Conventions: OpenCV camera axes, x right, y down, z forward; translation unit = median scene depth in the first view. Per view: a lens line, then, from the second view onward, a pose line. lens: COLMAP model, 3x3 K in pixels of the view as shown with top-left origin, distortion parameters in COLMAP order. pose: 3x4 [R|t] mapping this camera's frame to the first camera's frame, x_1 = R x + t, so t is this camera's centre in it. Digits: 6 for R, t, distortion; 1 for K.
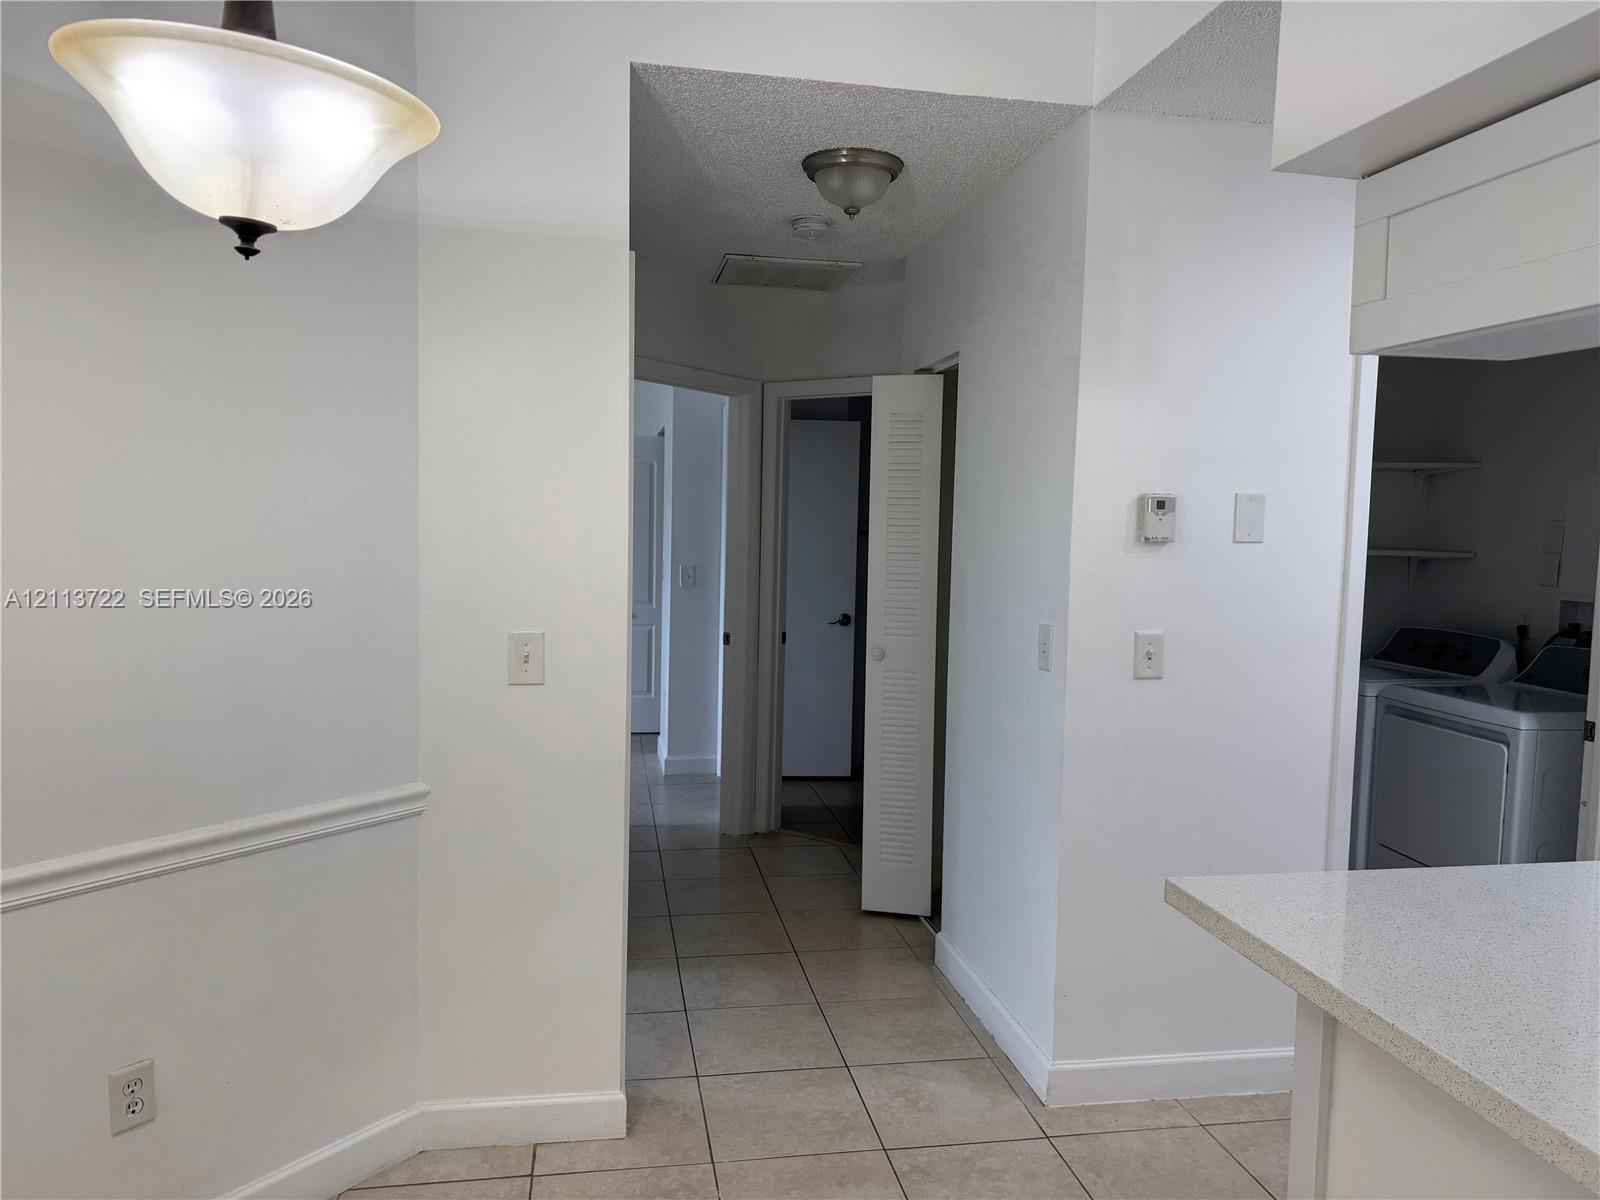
lens RADIAL K [[1111.8, 0, 790.2], [0, 1111.8, 596.8], [0, 0, 1]] dist [0.032232, -0.056704]
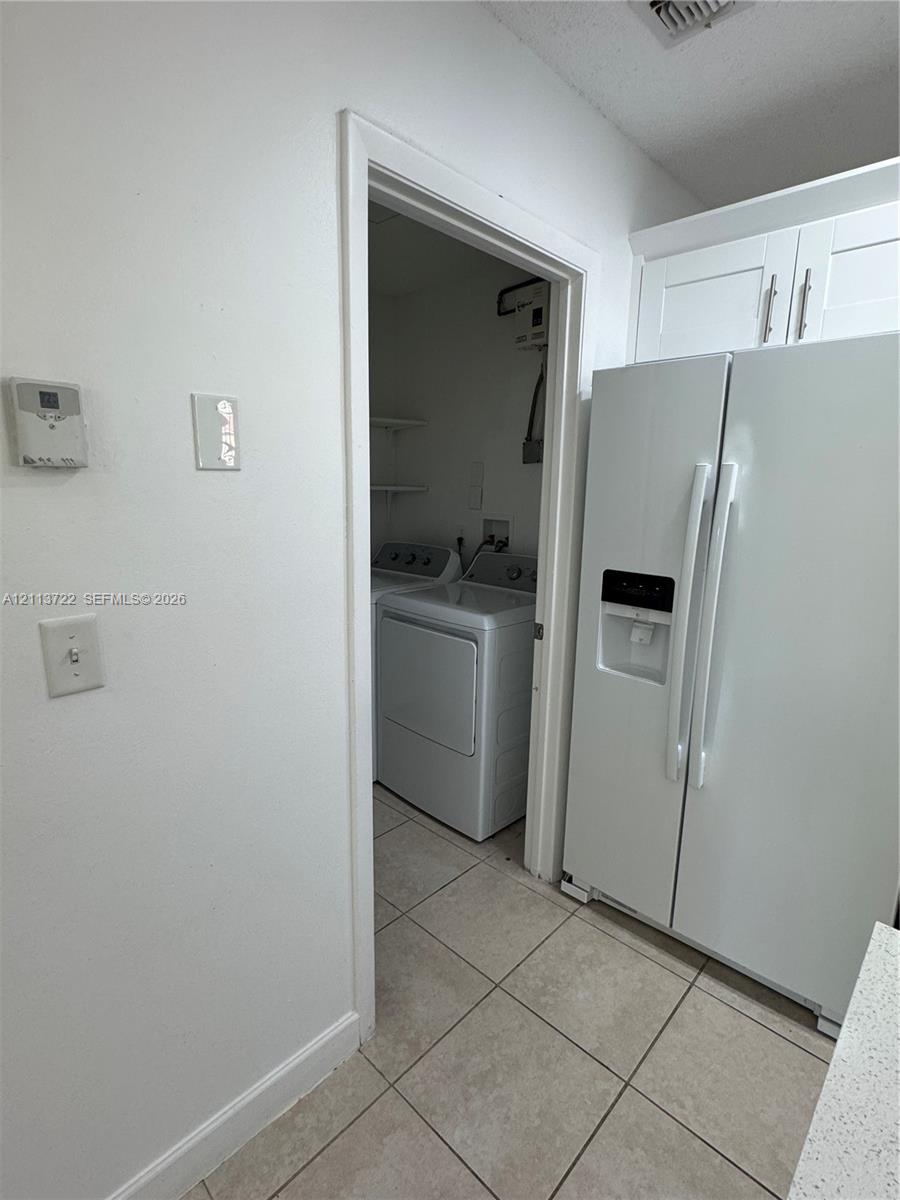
lens RADIAL K [[582.3, 0, 448.5], [0, 582.3, 597.8], [0, 0, 1]] dist [-0.008633, 0.000650]
pose [[0.803780, -0.122588, 0.582160, 0.252109], [0.039460, 0.987371, 0.153433, -0.016683], [-0.593616, -0.100354, 0.798466, 0.513952]]
